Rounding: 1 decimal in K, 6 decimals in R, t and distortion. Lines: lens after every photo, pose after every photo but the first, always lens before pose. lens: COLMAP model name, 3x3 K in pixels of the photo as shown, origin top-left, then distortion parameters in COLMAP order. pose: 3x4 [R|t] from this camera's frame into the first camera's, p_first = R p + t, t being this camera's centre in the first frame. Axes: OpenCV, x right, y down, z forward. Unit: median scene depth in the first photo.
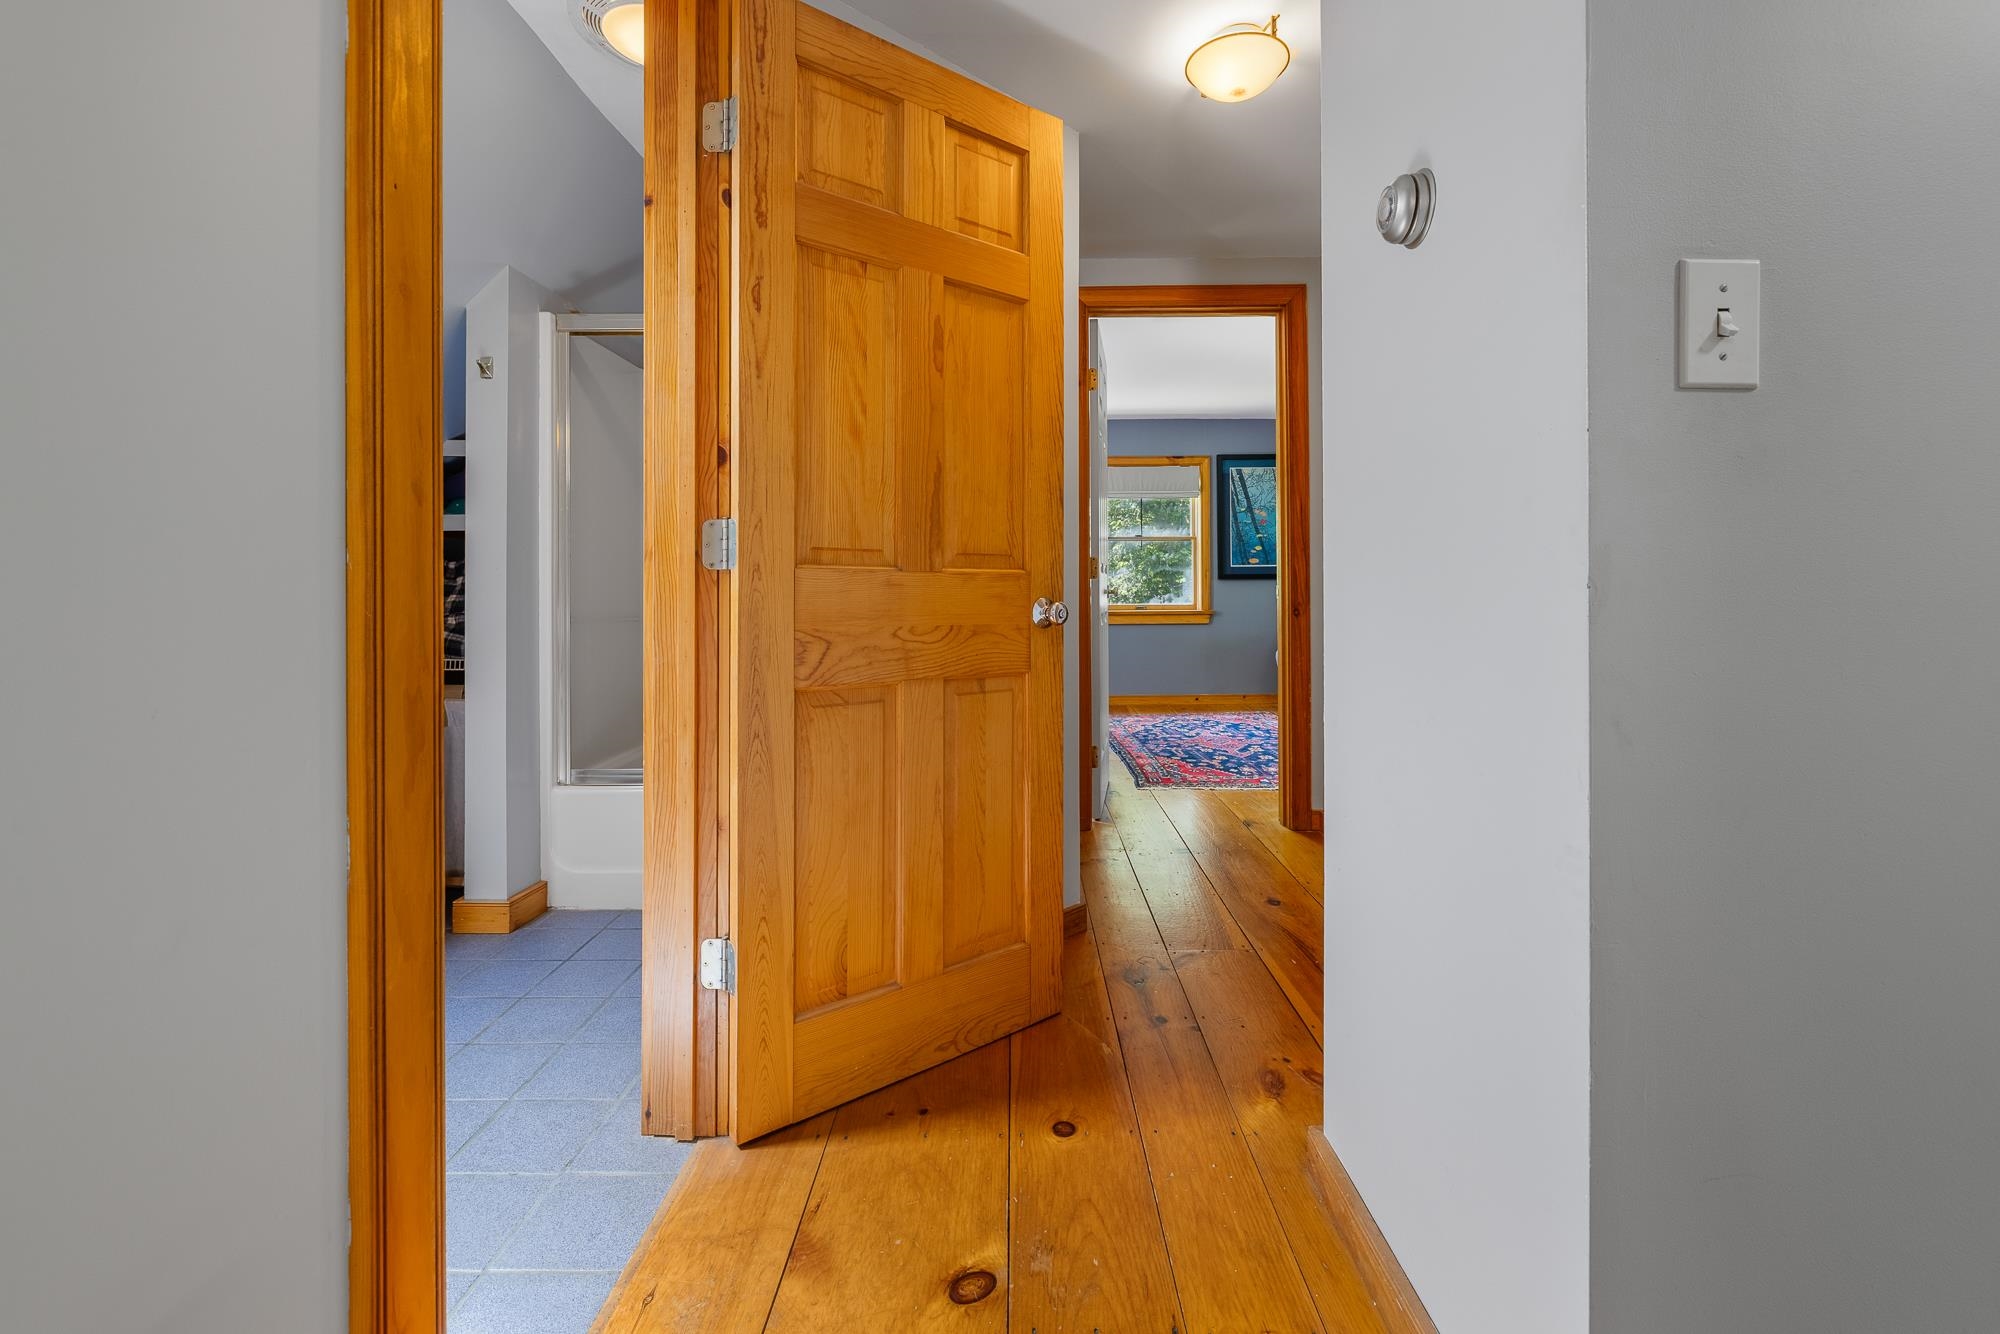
lens RADIAL K [[866.5, 0, 1003.9], [0, 866.5, 579.6], [0, 0, 1]] dist [-0.001642, -0.000485]
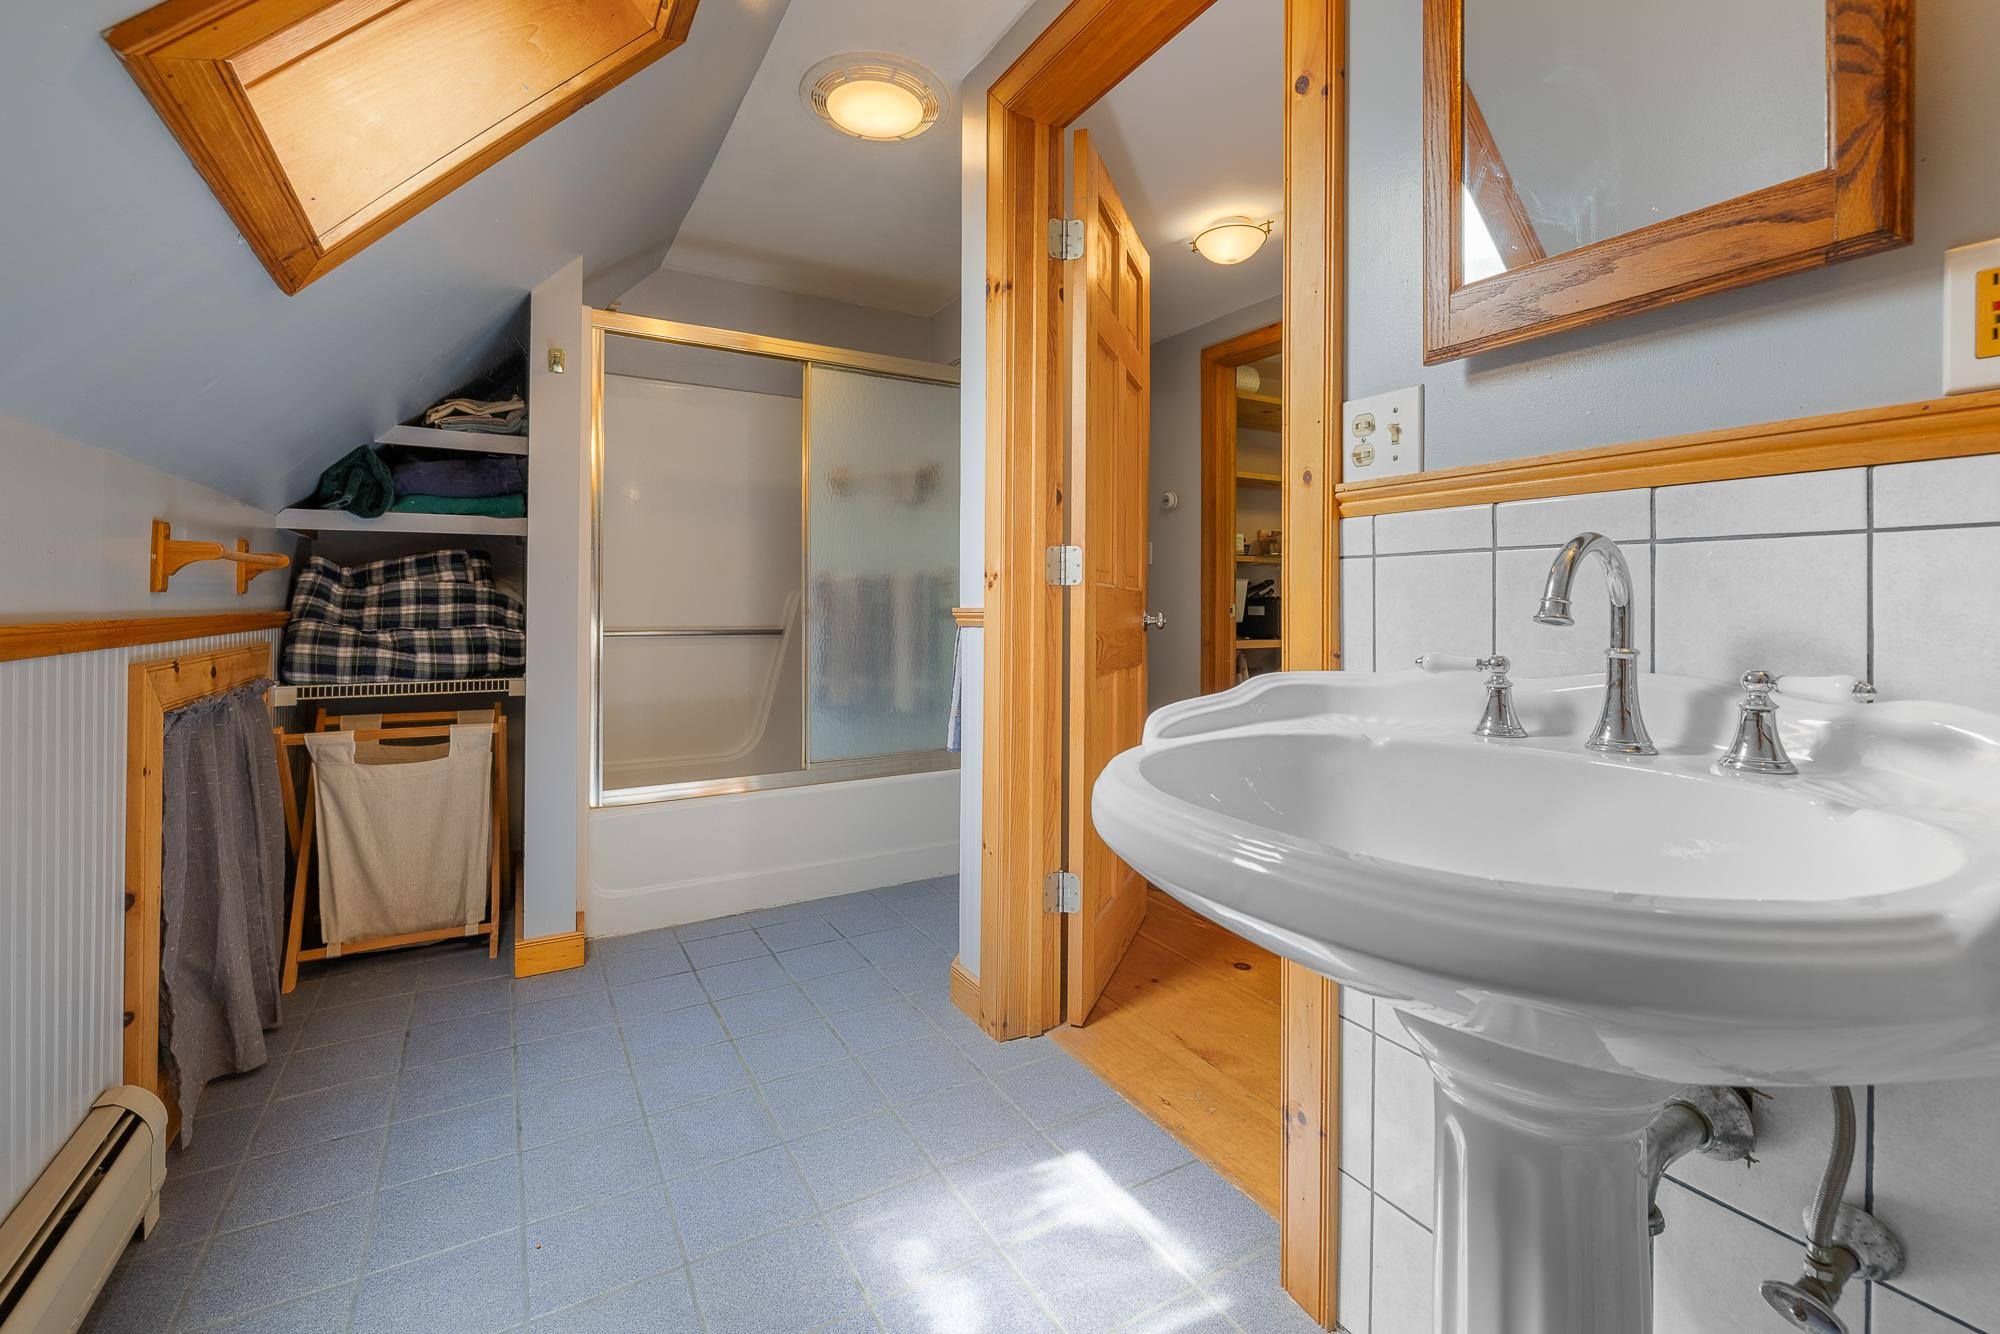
lens RADIAL K [[866.5, 0, 1003.9], [0, 866.5, 579.6], [0, 0, 1]] dist [-0.001642, -0.000485]
pose [[0.863942, 0.011128, 0.503468, -1.041091], [-0.004890, 0.999894, -0.013710, -0.000401], [-0.503568, 0.009383, 0.863905, -0.073668]]
